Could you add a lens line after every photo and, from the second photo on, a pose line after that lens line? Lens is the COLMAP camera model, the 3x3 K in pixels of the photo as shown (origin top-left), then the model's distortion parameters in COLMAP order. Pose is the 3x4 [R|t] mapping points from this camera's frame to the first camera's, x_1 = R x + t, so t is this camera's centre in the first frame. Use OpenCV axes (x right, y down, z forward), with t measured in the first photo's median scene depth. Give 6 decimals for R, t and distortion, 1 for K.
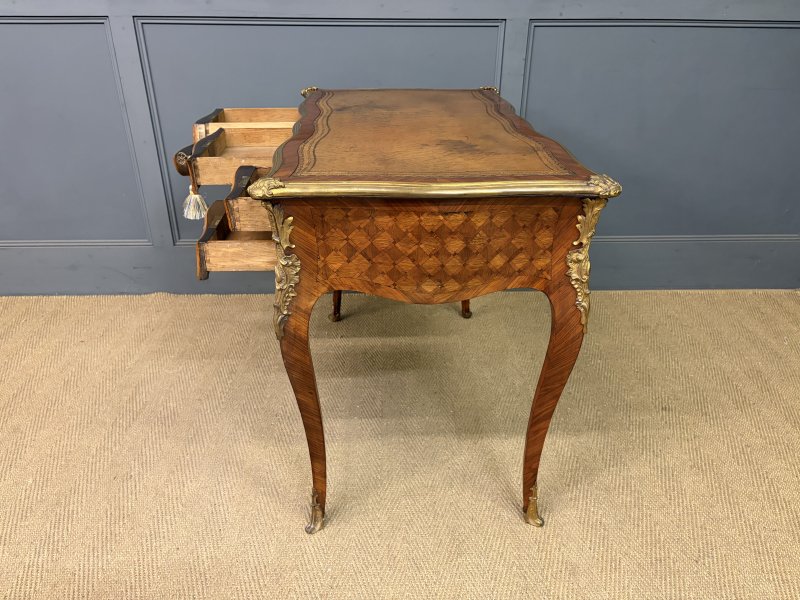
lens RADIAL K [[612.3, 0, 398.3], [0, 612.3, 300.7], [0, 0, 1]] dist [0.059803, -0.073973]
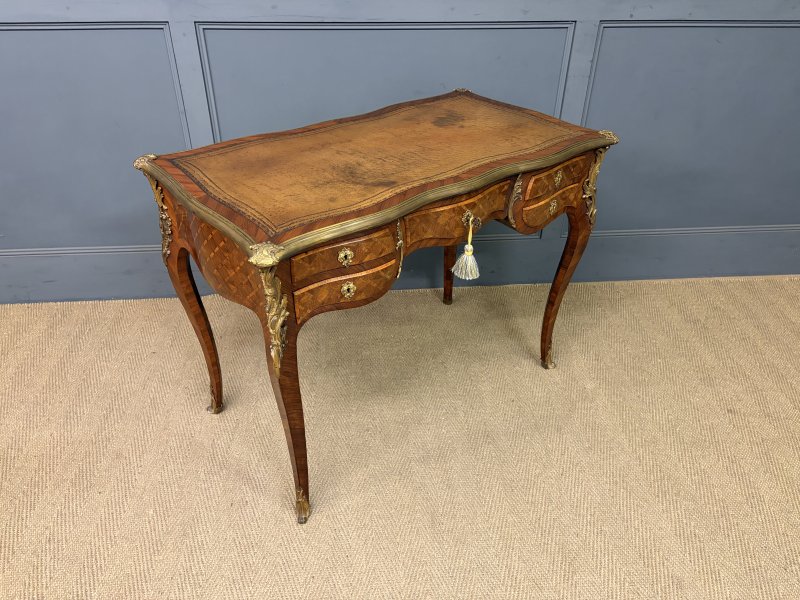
lens RADIAL K [[611.1, 0, 396.5], [0, 611.1, 300.9], [0, 0, 1]] dist [0.061297, -0.074937]
pose [[0.998694, -0.024435, 0.044871, -0.168927], [0.019431, 0.993878, 0.108758, -0.127554], [-0.047254, -0.107745, 0.993055, -0.009896]]
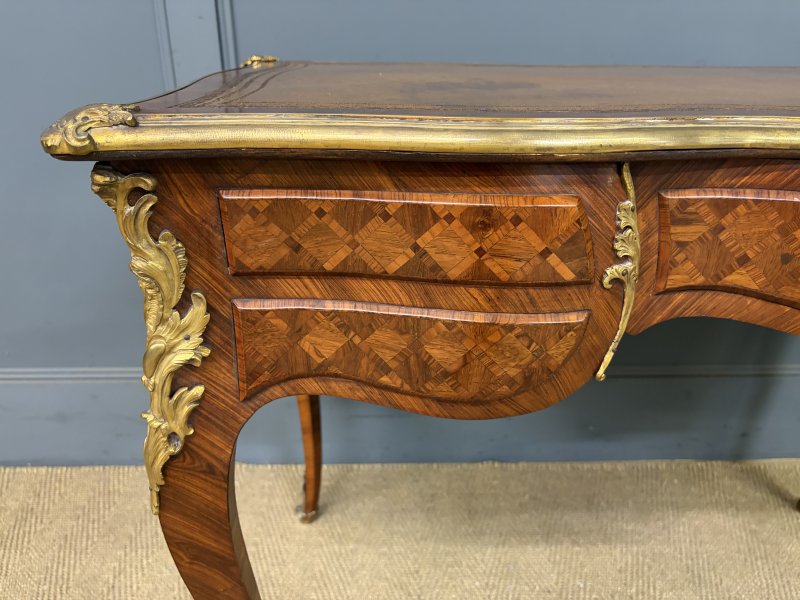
lens RADIAL K [[612.3, 0, 398.3], [0, 612.3, 300.7], [0, 0, 1]] dist [0.059803, -0.073973]
pose [[0.999949, 0.007781, -0.006382, -0.280248], [-0.008122, 0.998444, -0.055175, -0.150132], [0.005943, 0.055224, 0.998456, 0.558481]]
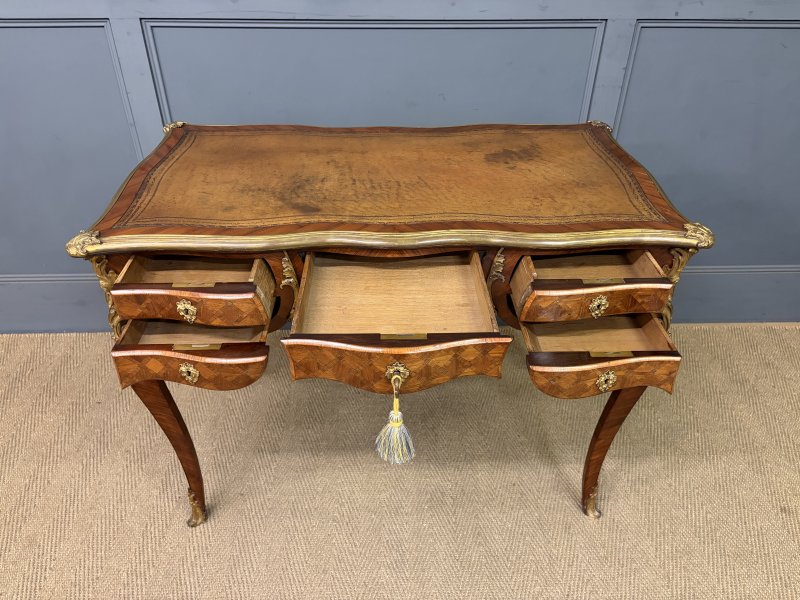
lens RADIAL K [[612.3, 0, 398.3], [0, 612.3, 300.7], [0, 0, 1]] dist [0.059803, -0.073973]
pose [[0.999993, 0.002432, -0.002712, -0.093033], [-0.002069, 0.991939, 0.126699, -0.199965], [0.002999, -0.126692, 0.991938, 0.165656]]
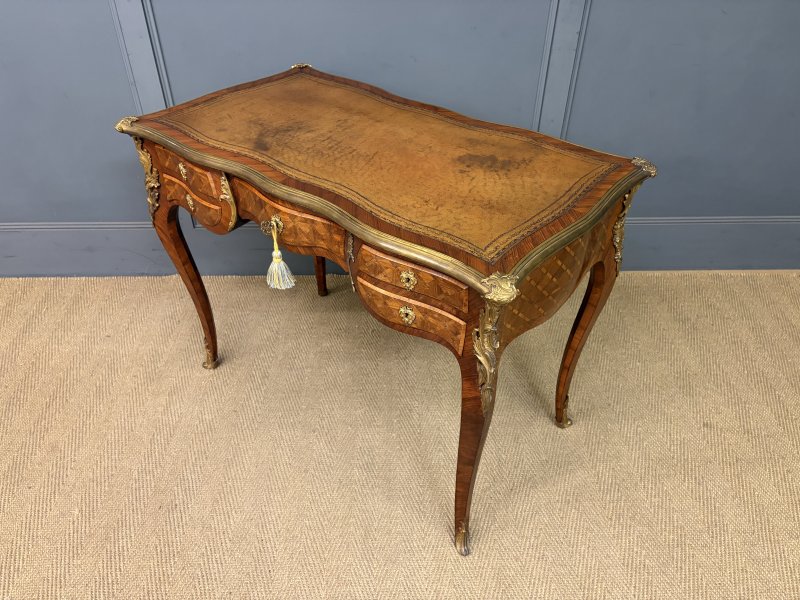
lens RADIAL K [[612.3, 0, 398.3], [0, 612.3, 300.7], [0, 0, 1]] dist [0.059803, -0.073973]
pose [[0.999980, 0.005401, -0.003315, -0.053079], [-0.004731, 0.984301, 0.176434, -0.174320], [0.004216, -0.176415, 0.984307, 0.054085]]
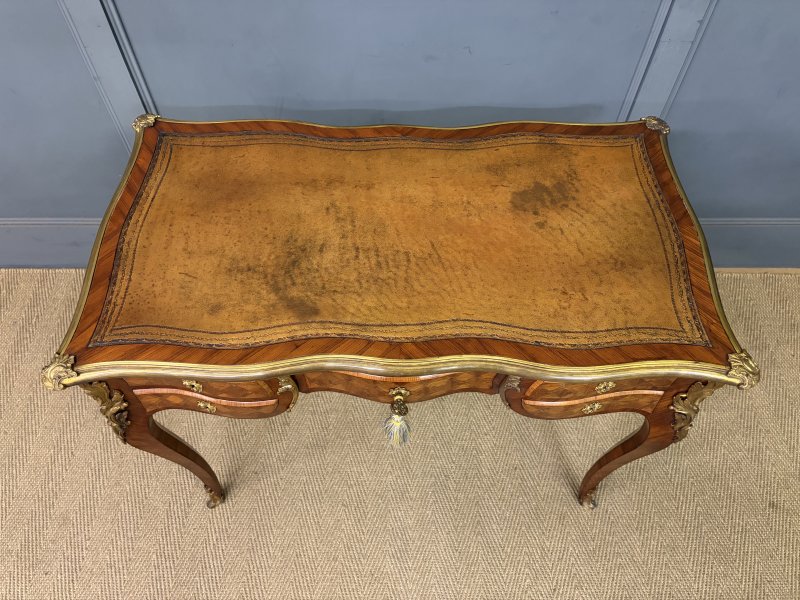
lens RADIAL K [[612.3, 0, 398.3], [0, 612.3, 300.7], [0, 0, 1]] dist [0.059803, -0.073973]
pose [[0.999388, 0.027263, -0.021906, -0.090488], [-0.013570, 0.879567, 0.475582, -0.457473], [0.032233, -0.474994, 0.879399, 0.301633]]
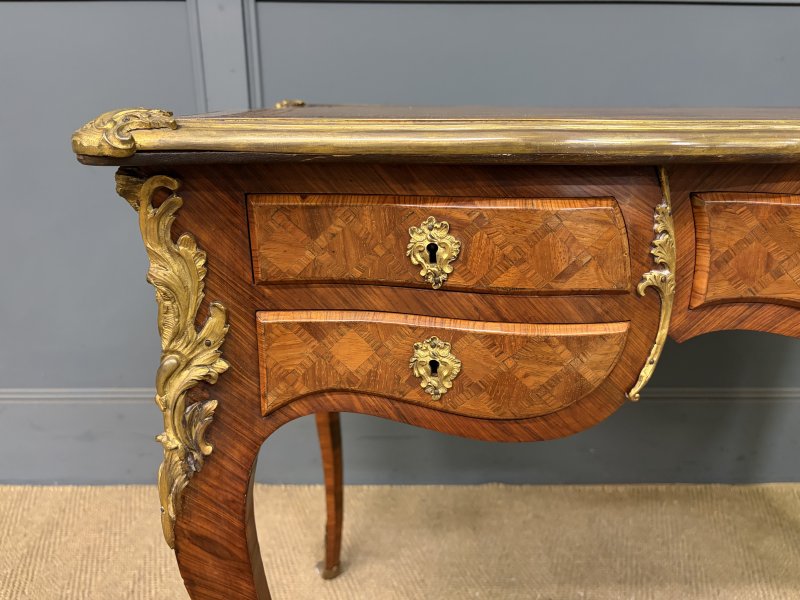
lens RADIAL K [[616.5, 0, 400.9], [0, 616.5, 300.5], [0, 0, 1]] dist [0.026187, -0.027594]
pose [[0.999620, 0.006354, -0.026822, -0.272115], [-0.010511, 0.987410, -0.157834, -0.106563], [0.025481, 0.158055, 0.987101, 0.516196]]
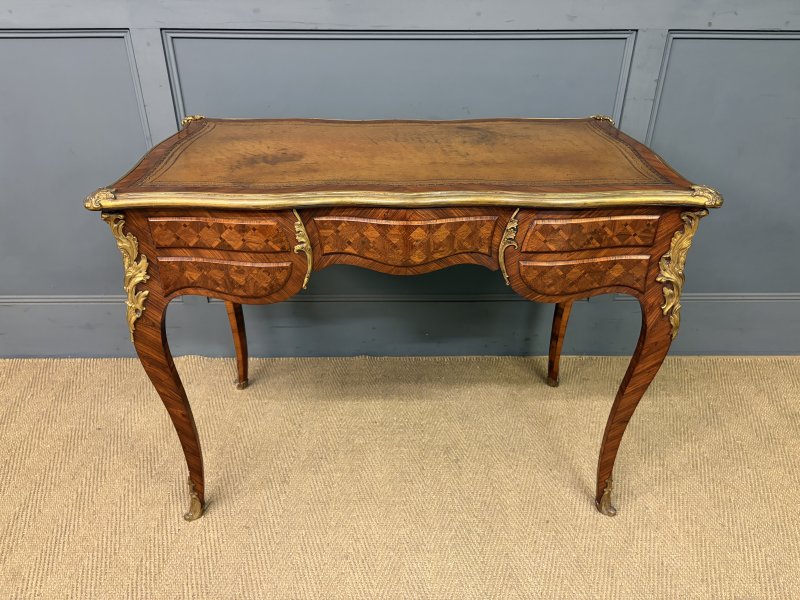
lens RADIAL K [[612.3, 0, 398.3], [0, 612.3, 300.7], [0, 0, 1]] dist [0.059803, -0.073973]
pose [[0.999631, 0.009579, -0.025413, -0.103404], [-0.008713, 0.999385, 0.033968, -0.143284], [0.025723, -0.033734, 0.999100, 0.212058]]
